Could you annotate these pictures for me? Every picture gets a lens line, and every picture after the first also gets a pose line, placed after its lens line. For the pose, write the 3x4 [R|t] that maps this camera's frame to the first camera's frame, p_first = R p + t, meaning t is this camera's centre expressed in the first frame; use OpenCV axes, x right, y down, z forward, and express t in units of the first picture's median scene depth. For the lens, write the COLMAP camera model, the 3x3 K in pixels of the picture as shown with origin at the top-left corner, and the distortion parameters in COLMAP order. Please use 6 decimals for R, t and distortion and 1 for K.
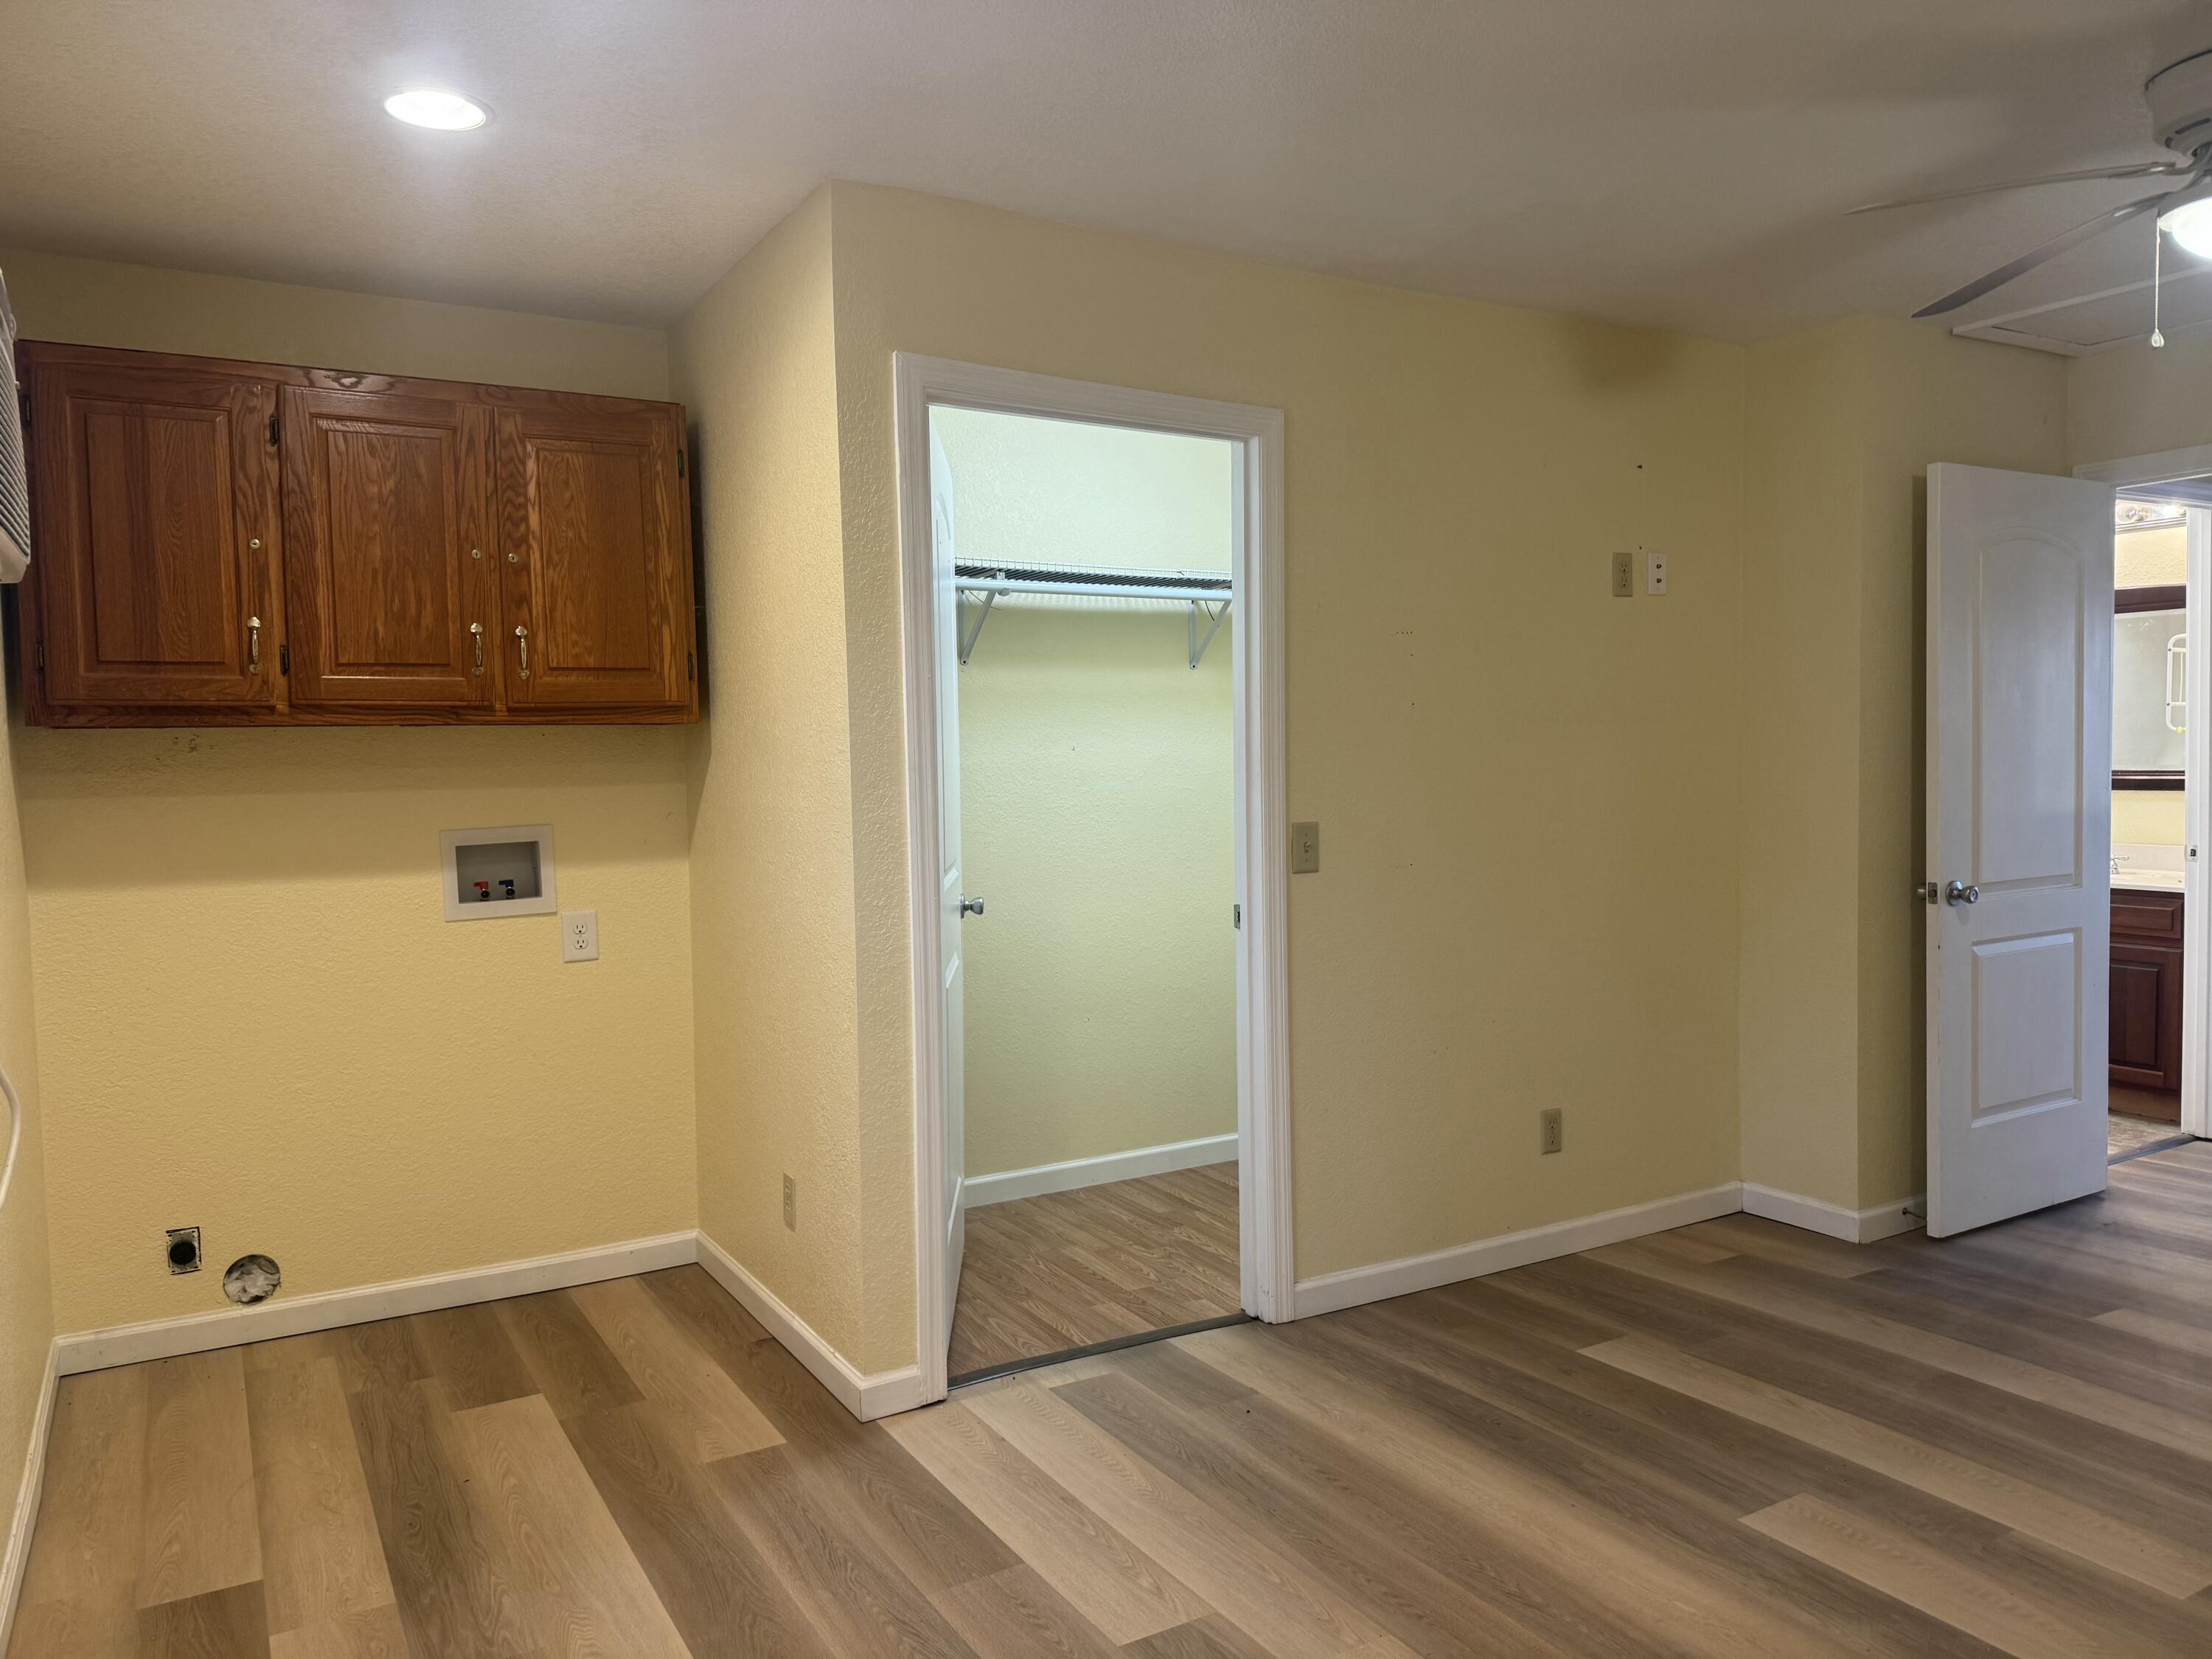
lens RADIAL K [[1559.3, 0, 1106.7], [0, 1559.3, 827.7], [0, 0, 1]] dist [0.033623, -0.030822]
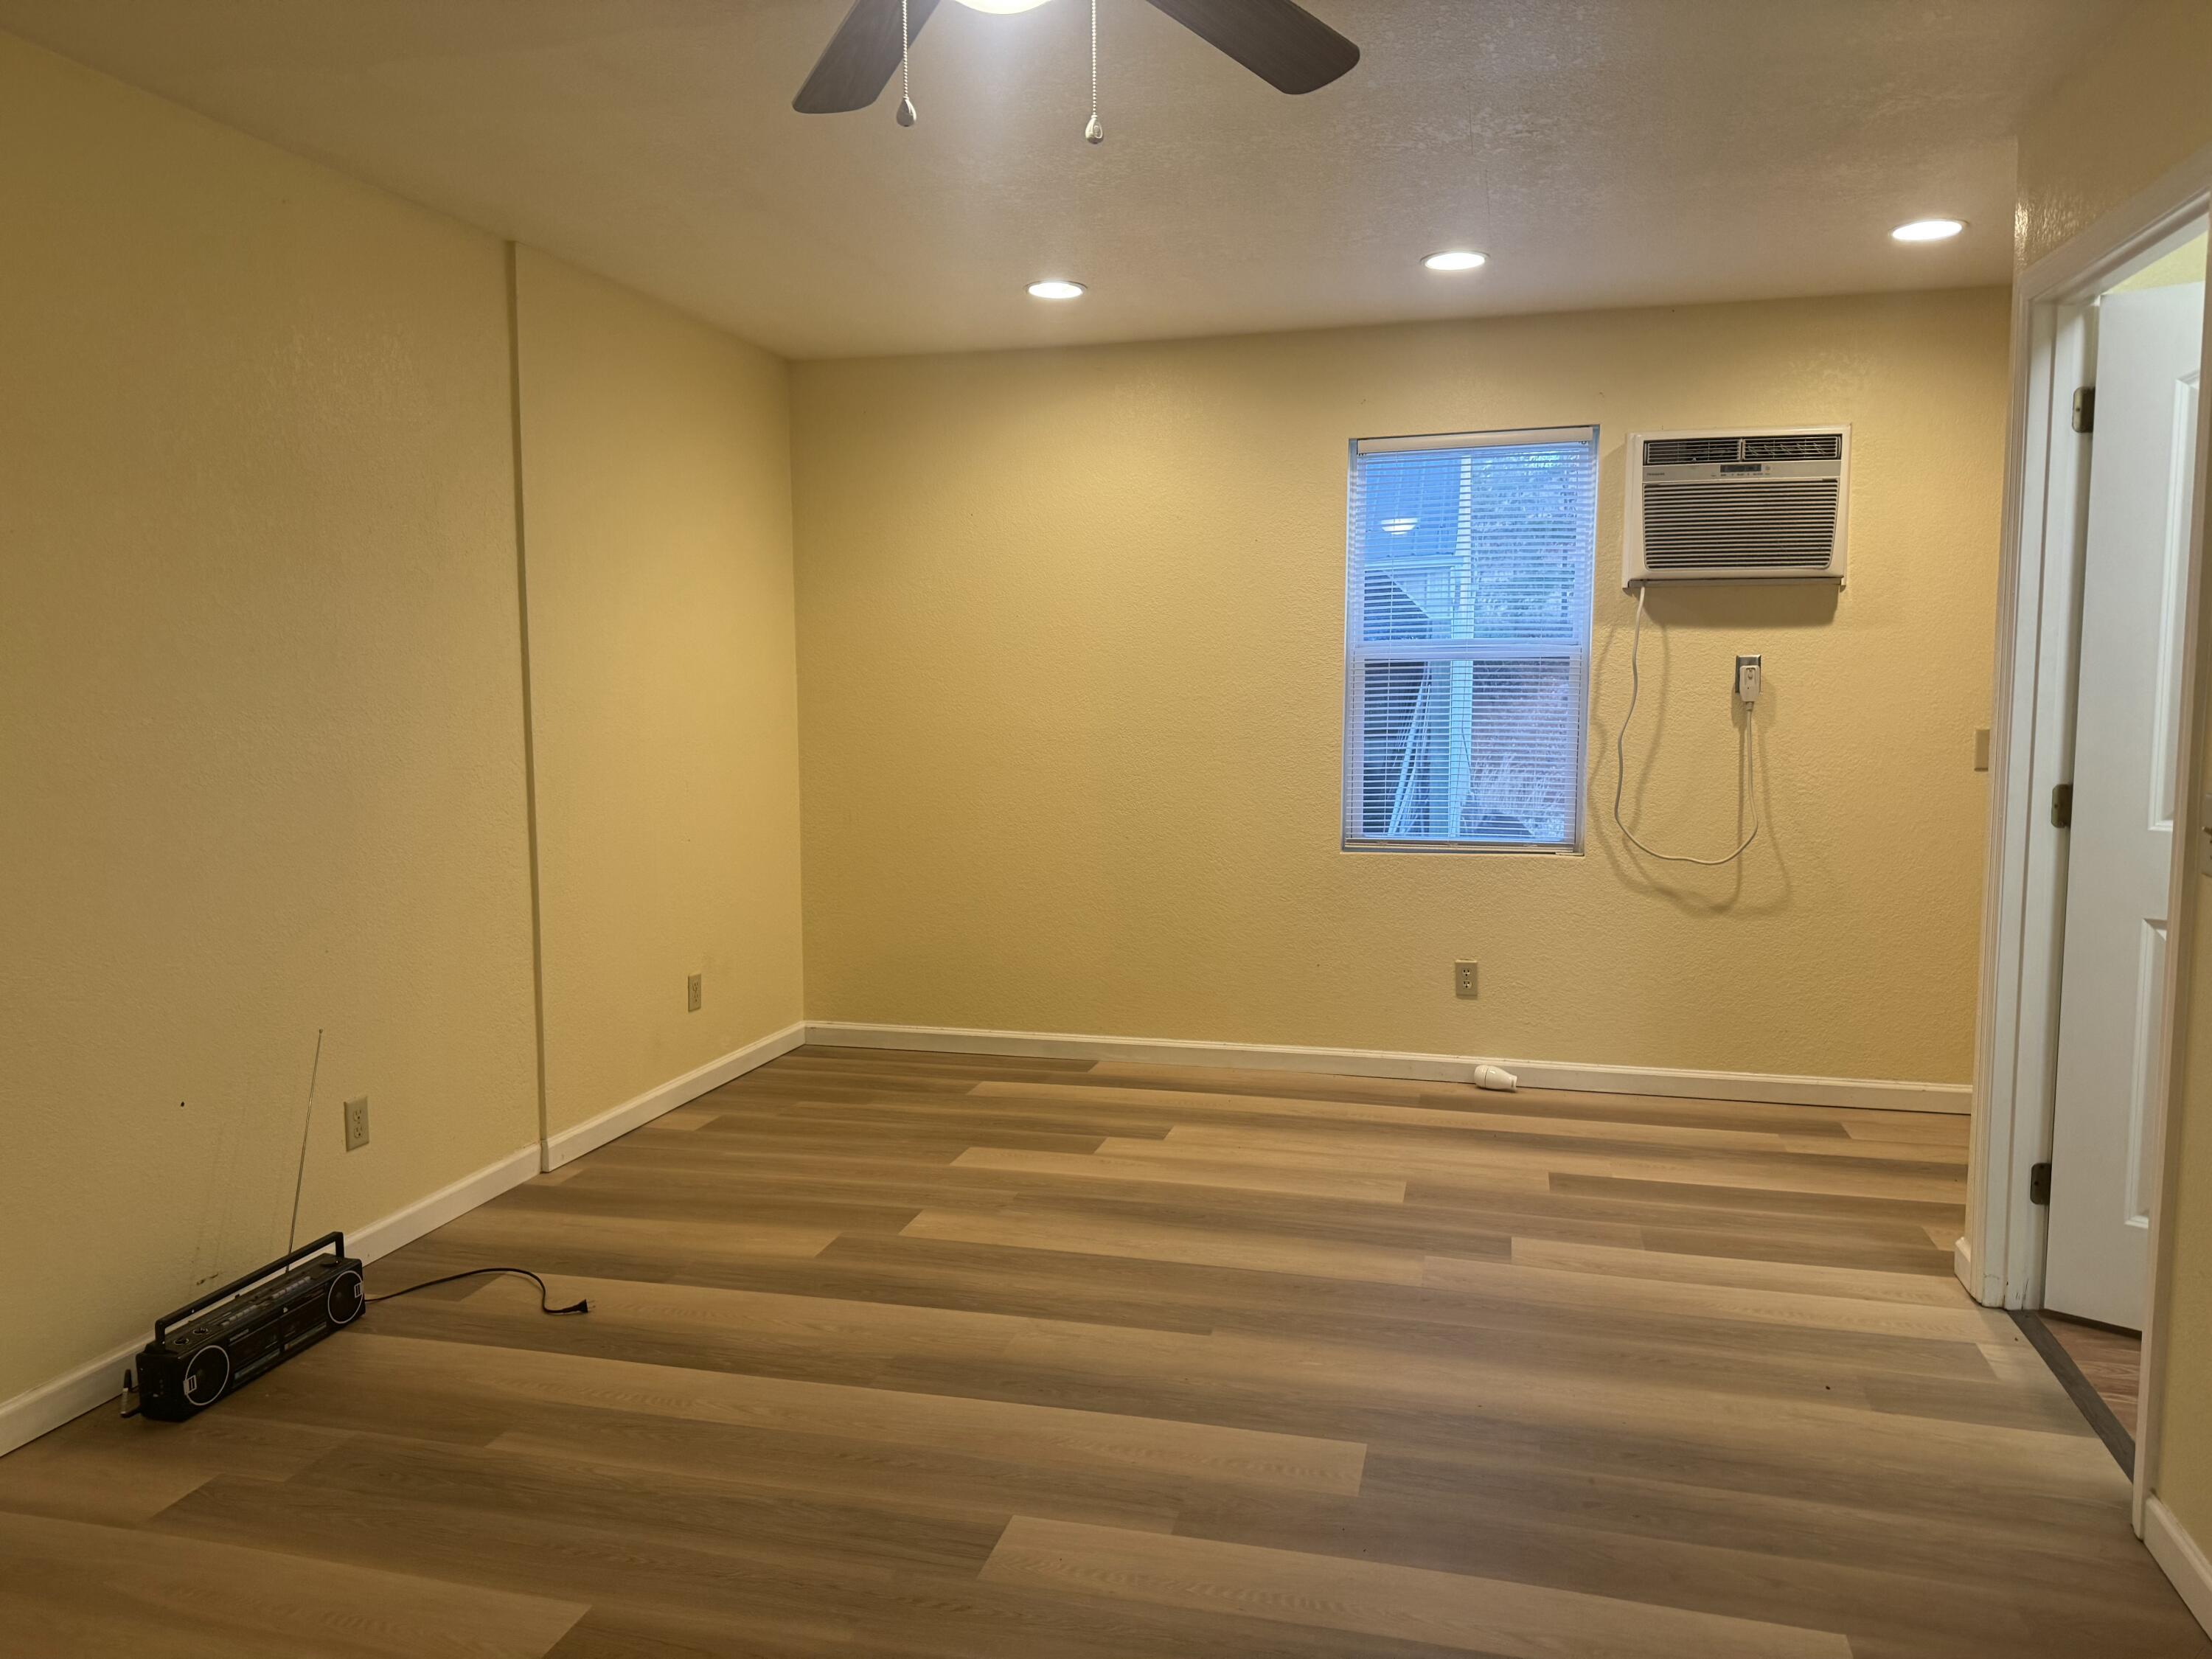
lens RADIAL K [[1559.3, 0, 1104.8], [0, 1559.3, 823.9], [0, 0, 1]] dist [0.033623, -0.030822]
pose [[-0.713154, 0.085518, -0.695772, 1.107665], [-0.021177, 0.989450, 0.143320, -0.086925], [0.700688, 0.116944, -0.703819, 1.440686]]
